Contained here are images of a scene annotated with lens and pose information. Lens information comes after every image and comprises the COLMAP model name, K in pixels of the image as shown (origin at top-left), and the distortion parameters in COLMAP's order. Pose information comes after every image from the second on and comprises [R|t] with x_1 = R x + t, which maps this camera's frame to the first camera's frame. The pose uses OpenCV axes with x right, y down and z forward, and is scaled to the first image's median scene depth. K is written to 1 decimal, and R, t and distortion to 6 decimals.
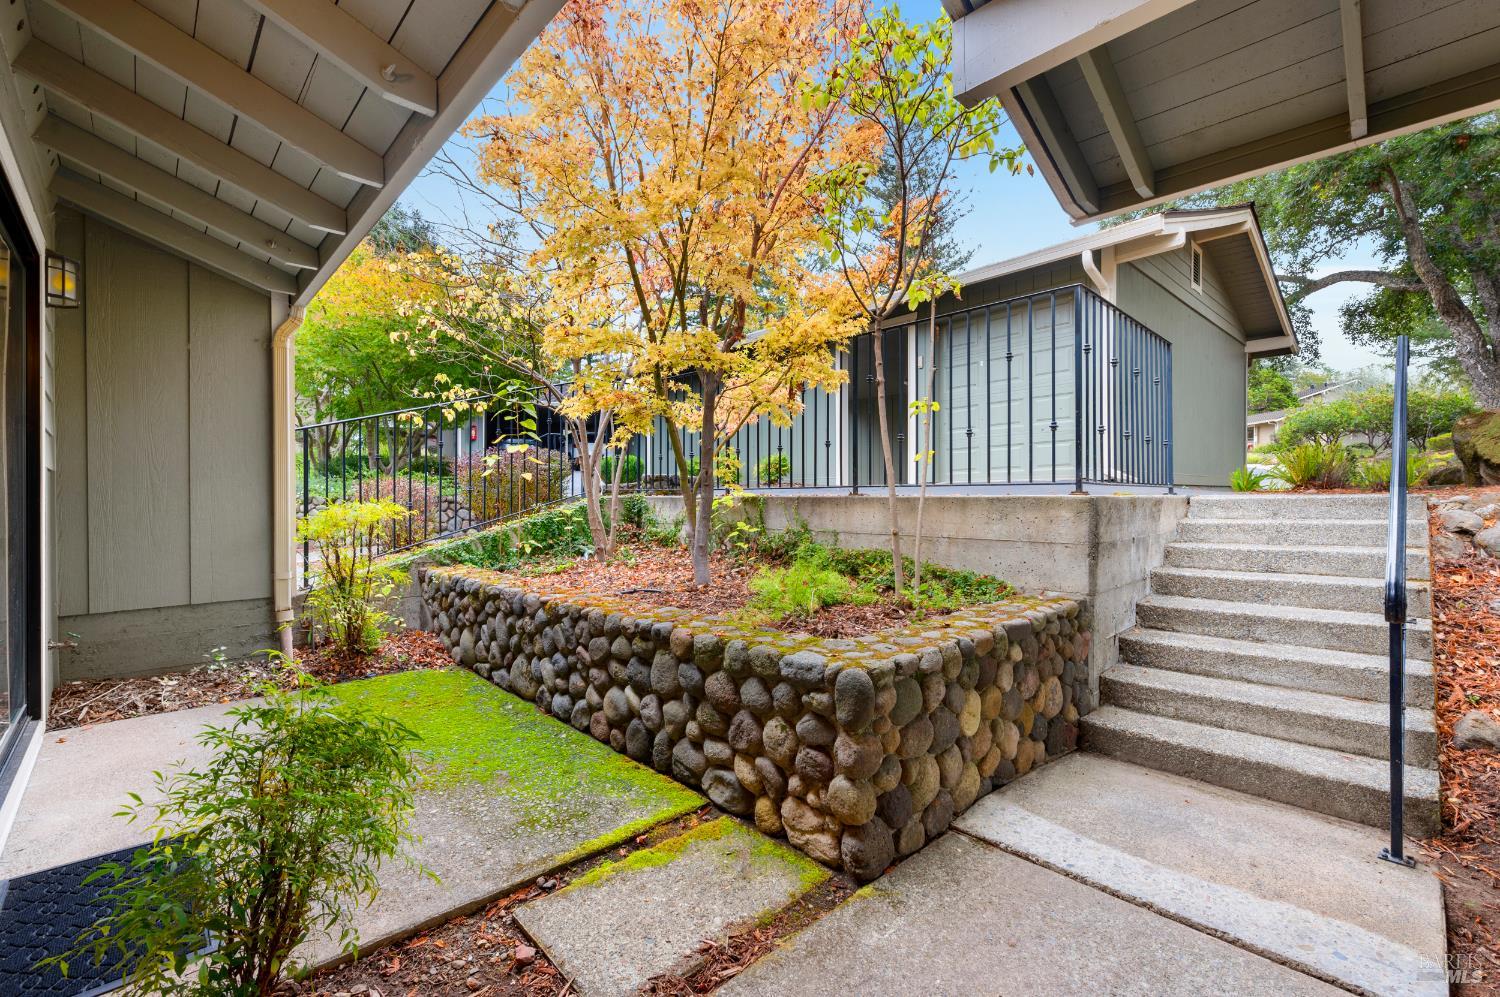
lens RADIAL K [[637.1, 0, 745.9], [0, 637.1, 499.3], [0, 0, 1]] dist [-0.000552, -0.000167]
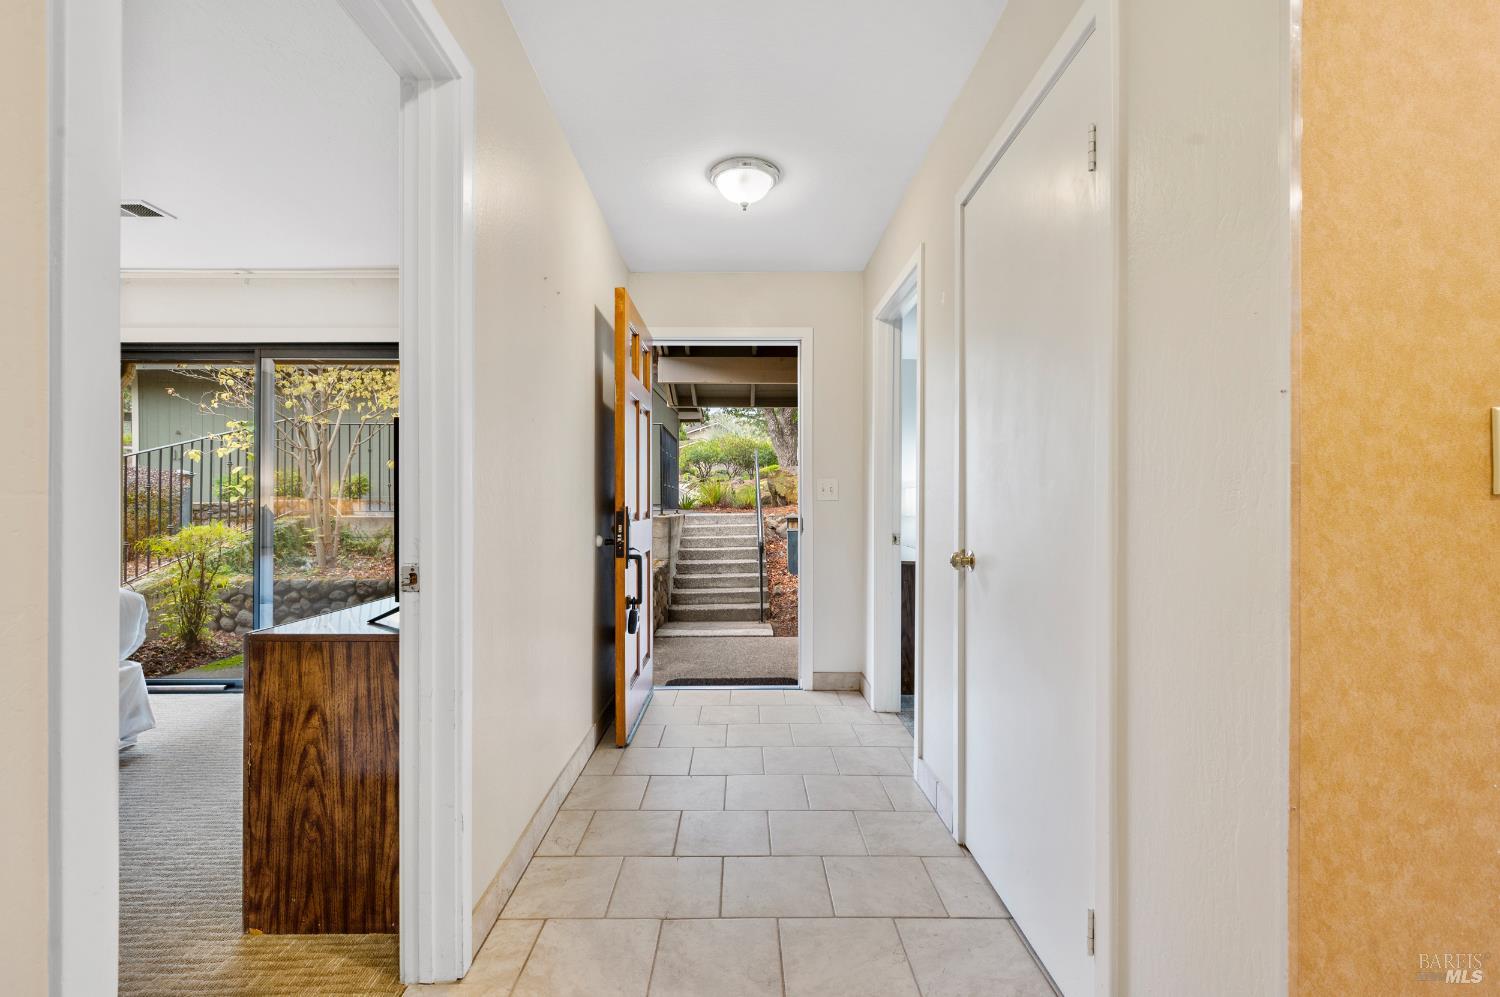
lens RADIAL K [[683.1, 0, 748.7], [0, 683.1, 502.2], [0, 0, 1]] dist [0.000514, 0.000059]
pose [[0.685508, 0.004274, 0.728053, -0.978015], [0.002636, 0.999962, -0.008352, -0.031912], [-0.728060, 0.007645, 0.685470, -0.844962]]
